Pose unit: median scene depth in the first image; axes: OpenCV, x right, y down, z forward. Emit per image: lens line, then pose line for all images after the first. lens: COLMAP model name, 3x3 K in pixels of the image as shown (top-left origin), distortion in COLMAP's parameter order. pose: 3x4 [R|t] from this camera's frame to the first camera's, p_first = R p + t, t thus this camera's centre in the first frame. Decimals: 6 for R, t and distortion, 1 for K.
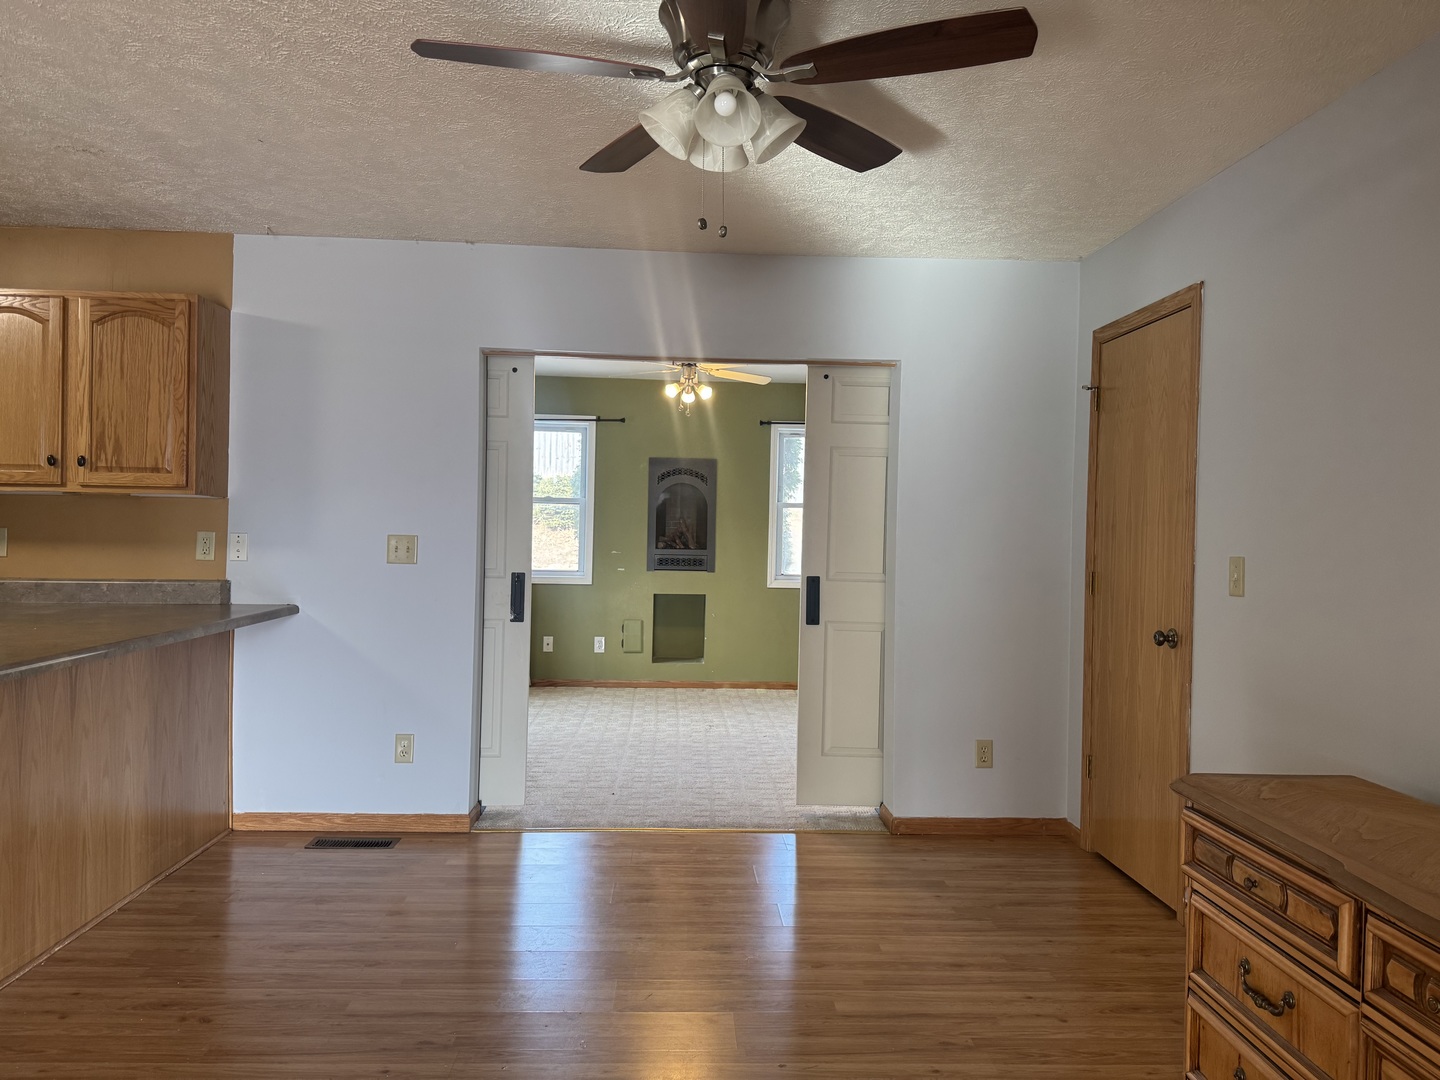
lens RADIAL K [[1006.9, 0, 720.0], [0, 1006.9, 540.0], [0, 0, 1]] dist [0.073767, -0.099486]
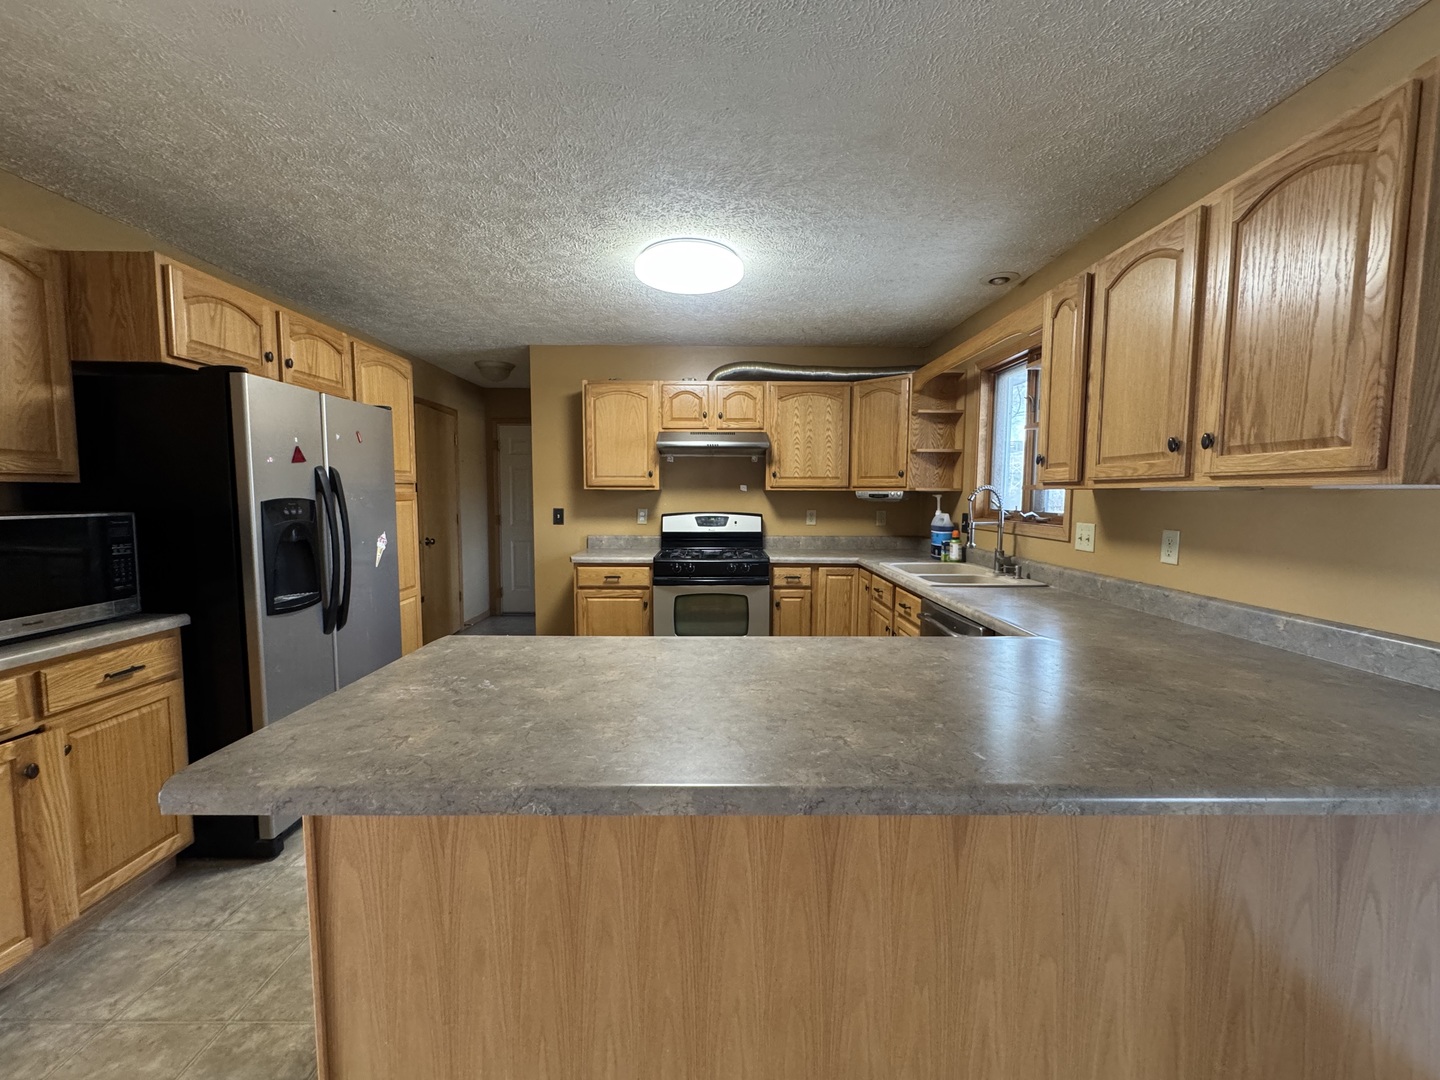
lens RADIAL K [[574.3, 0, 720.0], [0, 574.3, 540.0], [0, 0, 1]] dist [-0.000773, -0.000117]
pose [[-0.044553, 0.058624, -0.997285, -0.223711], [-0.013667, 0.998148, 0.059285, -0.029431], [0.998914, 0.016271, -0.043669, 0.689149]]
